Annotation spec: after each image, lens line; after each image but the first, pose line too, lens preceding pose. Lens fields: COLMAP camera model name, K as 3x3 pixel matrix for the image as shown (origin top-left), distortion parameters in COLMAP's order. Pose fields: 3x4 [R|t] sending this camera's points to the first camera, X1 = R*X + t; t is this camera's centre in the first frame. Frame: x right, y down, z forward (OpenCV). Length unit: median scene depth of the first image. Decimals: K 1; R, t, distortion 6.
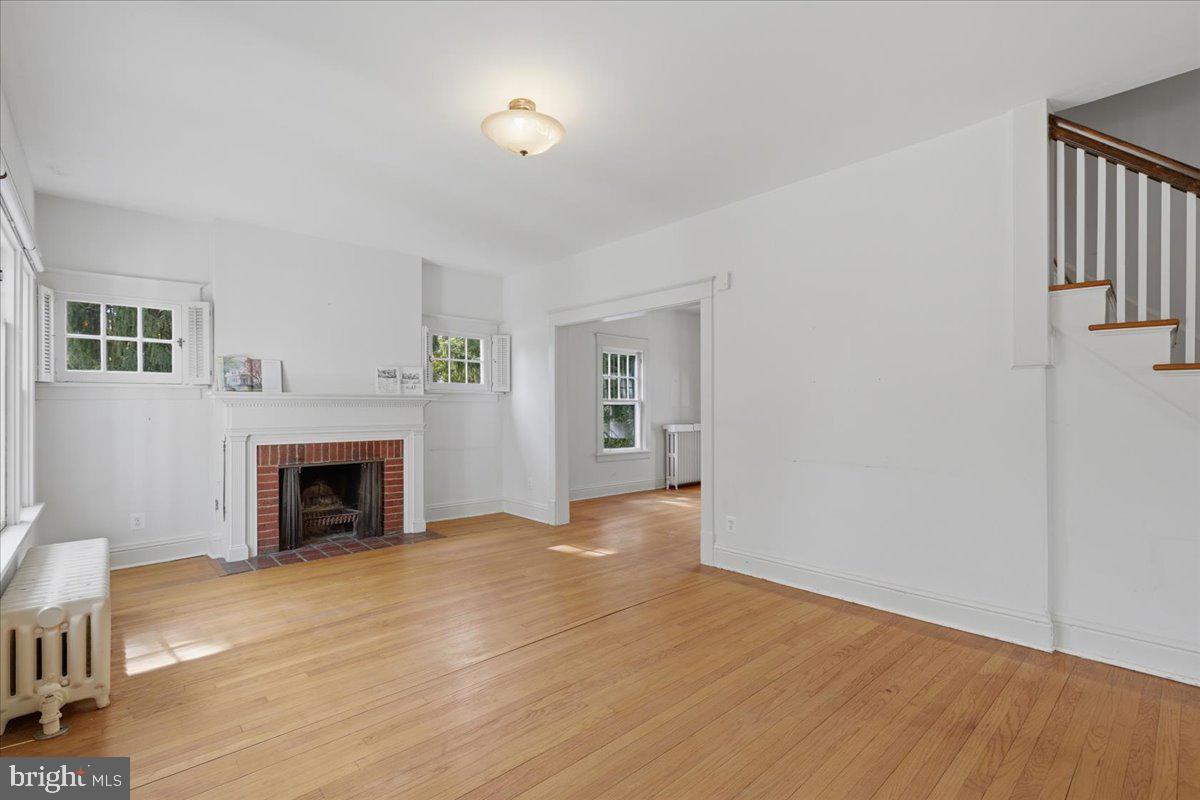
lens RADIAL K [[546.9, 0, 600.7], [0, 546.9, 407.2], [0, 0, 1]] dist [-0.004996, 0.000400]
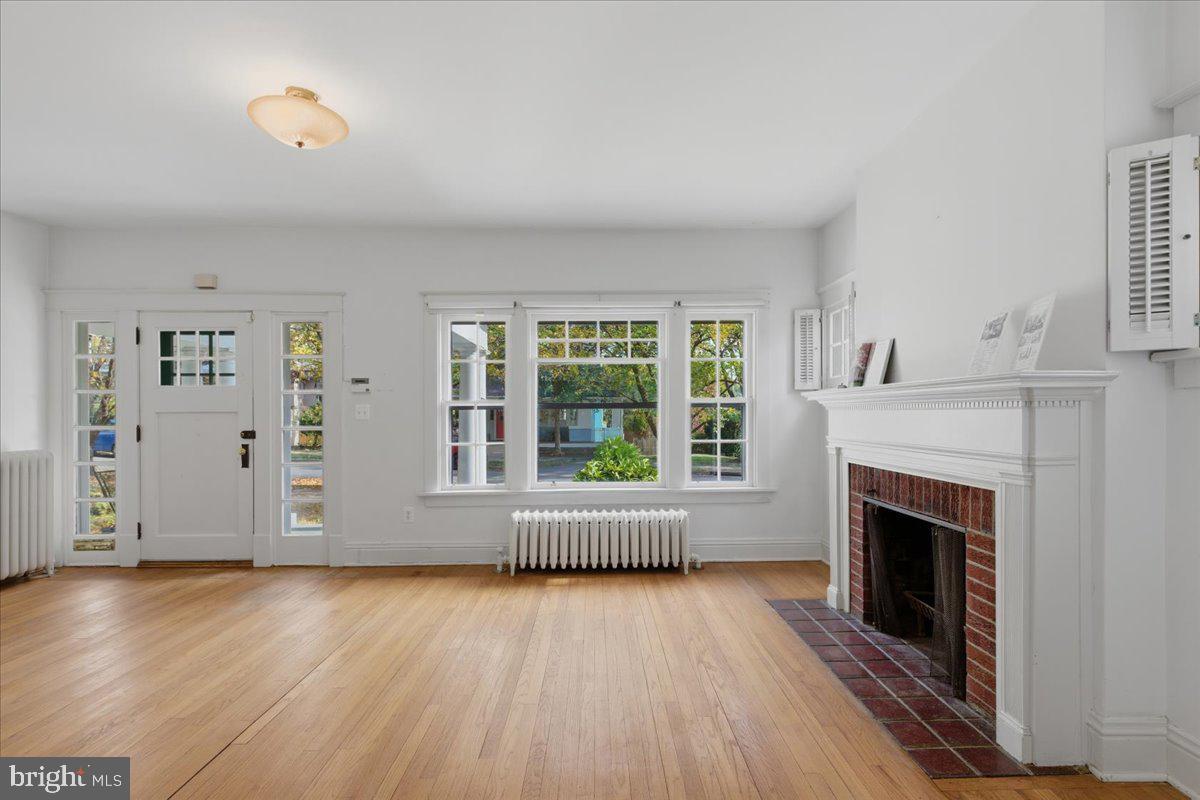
lens RADIAL K [[546.9, 0, 607.8], [0, 546.9, 410.0], [0, 0, 1]] dist [-0.004996, 0.000400]
pose [[-0.652632, 0.002628, -0.757670, 0.121201], [0.010320, 0.999932, -0.005421, -0.000172], [0.757605, -0.011357, -0.652615, 1.066411]]
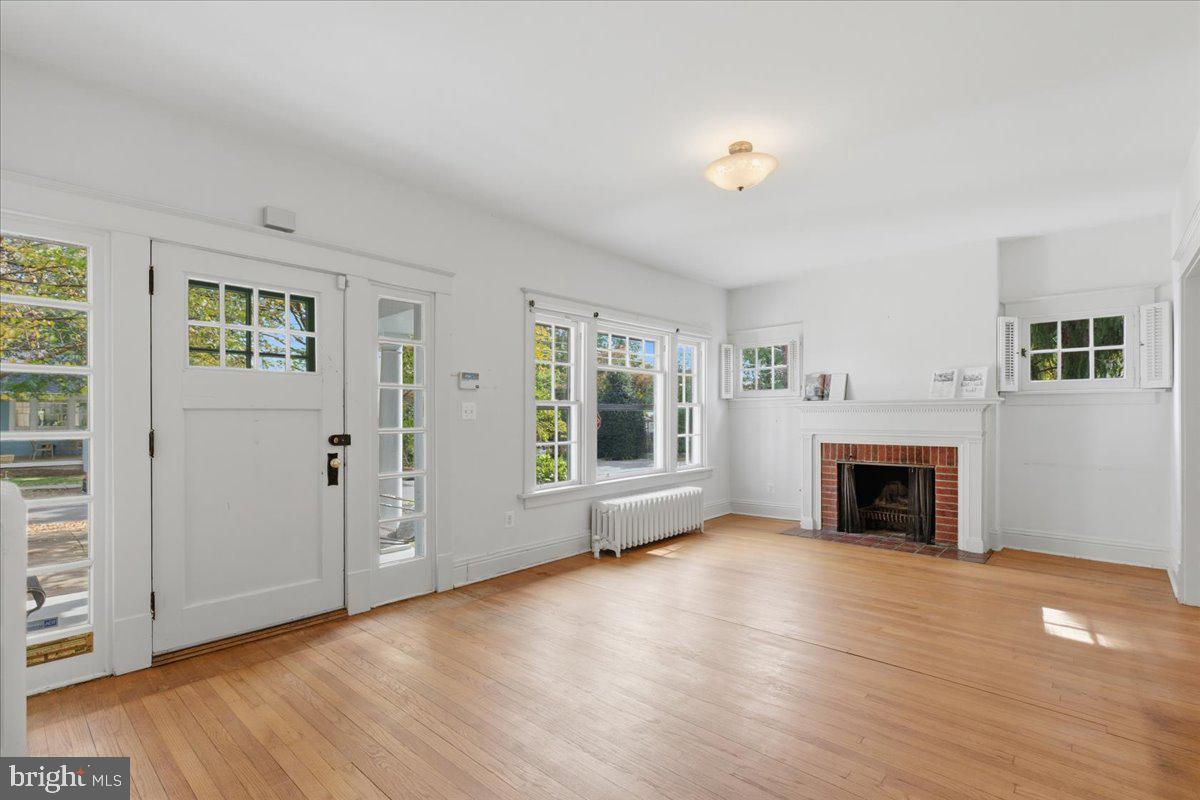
lens RADIAL K [[546.9, 0, 604.9], [0, 546.9, 416.3], [0, 0, 1]] dist [-0.004996, 0.000400]
pose [[0.099889, 0.004937, -0.994986, 0.506120], [0.005686, 0.999969, 0.005532, -0.001528], [0.994982, -0.006210, 0.099858, 0.321287]]
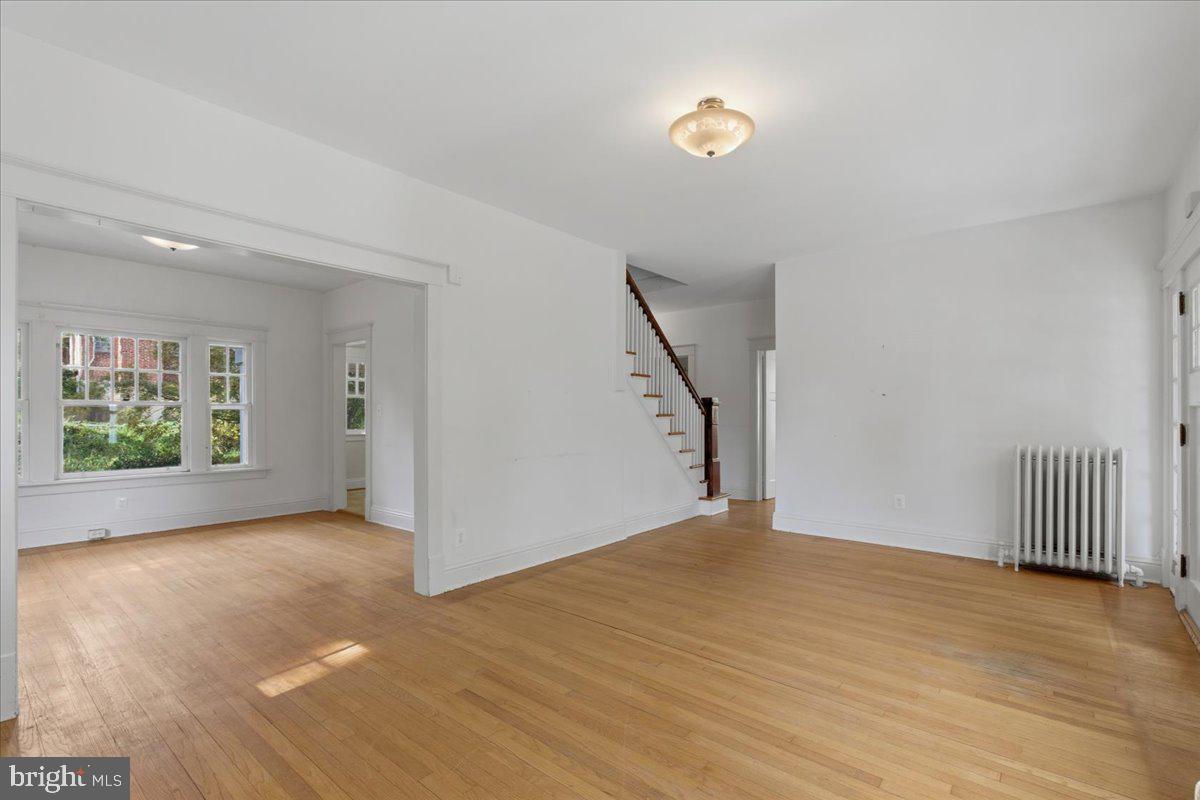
lens RADIAL K [[546.9, 0, 605.2], [0, 546.9, 412.4], [0, 0, 1]] dist [-0.004996, 0.000400]
pose [[-0.148001, 0.001967, 0.988985, -0.575622], [-0.003880, 0.999989, -0.002569, 0.001452], [-0.988980, -0.004217, -0.147992, 0.710591]]
